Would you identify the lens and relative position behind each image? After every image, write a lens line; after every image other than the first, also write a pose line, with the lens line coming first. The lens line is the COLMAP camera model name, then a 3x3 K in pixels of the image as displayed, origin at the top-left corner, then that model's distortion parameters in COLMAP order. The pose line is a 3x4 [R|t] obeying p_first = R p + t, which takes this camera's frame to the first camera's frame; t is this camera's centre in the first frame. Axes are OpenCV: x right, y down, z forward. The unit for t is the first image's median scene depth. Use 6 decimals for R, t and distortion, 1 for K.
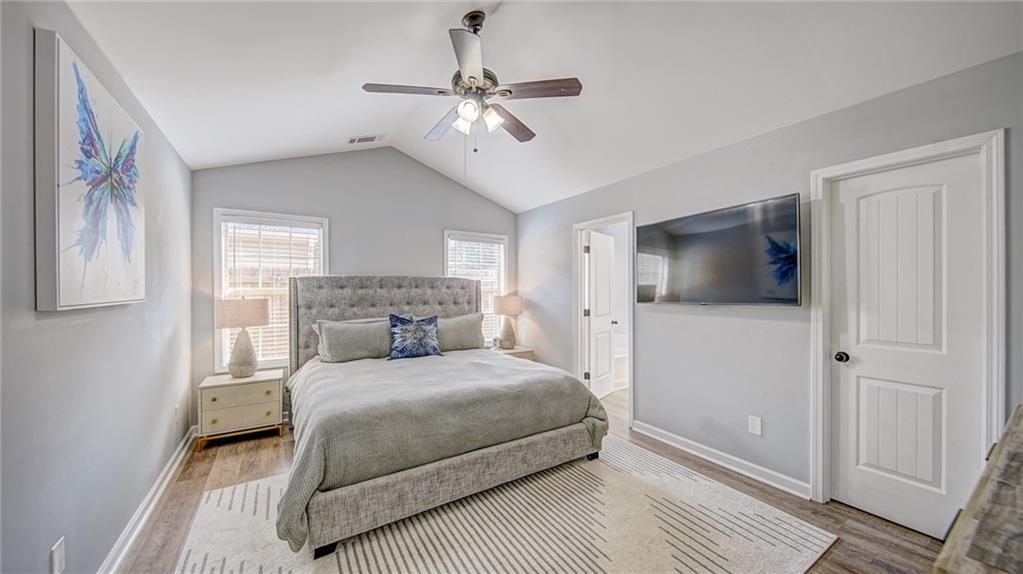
lens RADIAL K [[362.7, 0, 511.5], [0, 362.7, 287.0], [0, 0, 1]] dist [-0.000715, -0.000077]
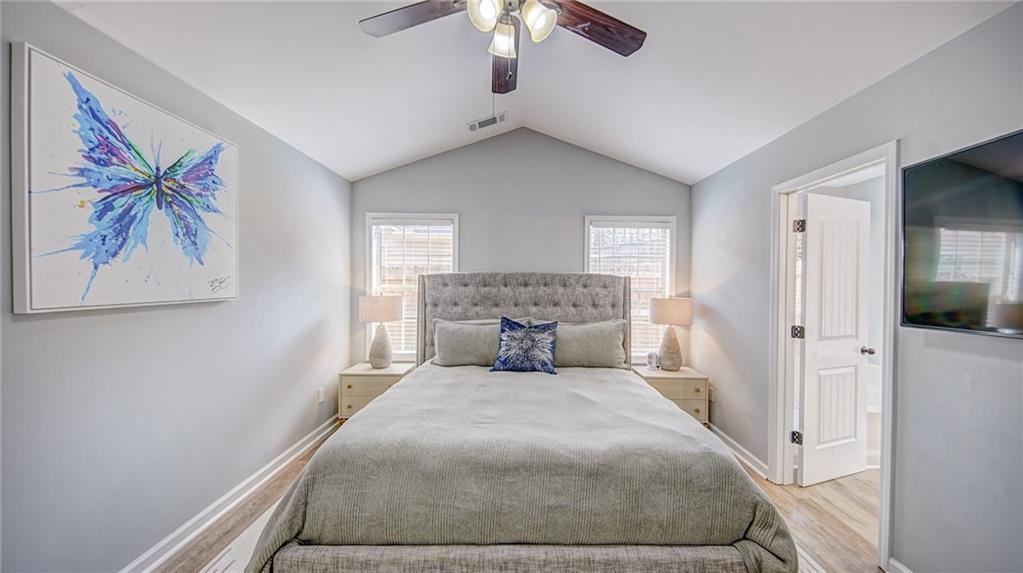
lens RADIAL K [[359.3, 0, 511.5], [0, 359.3, 286.5], [0, 0, 1]] dist [0.001166, -0.002435]
pose [[0.843460, 0.014600, -0.536993, 0.142579], [-0.006721, 0.999839, 0.016627, -0.012071], [0.537150, -0.010415, 0.843423, 0.278304]]
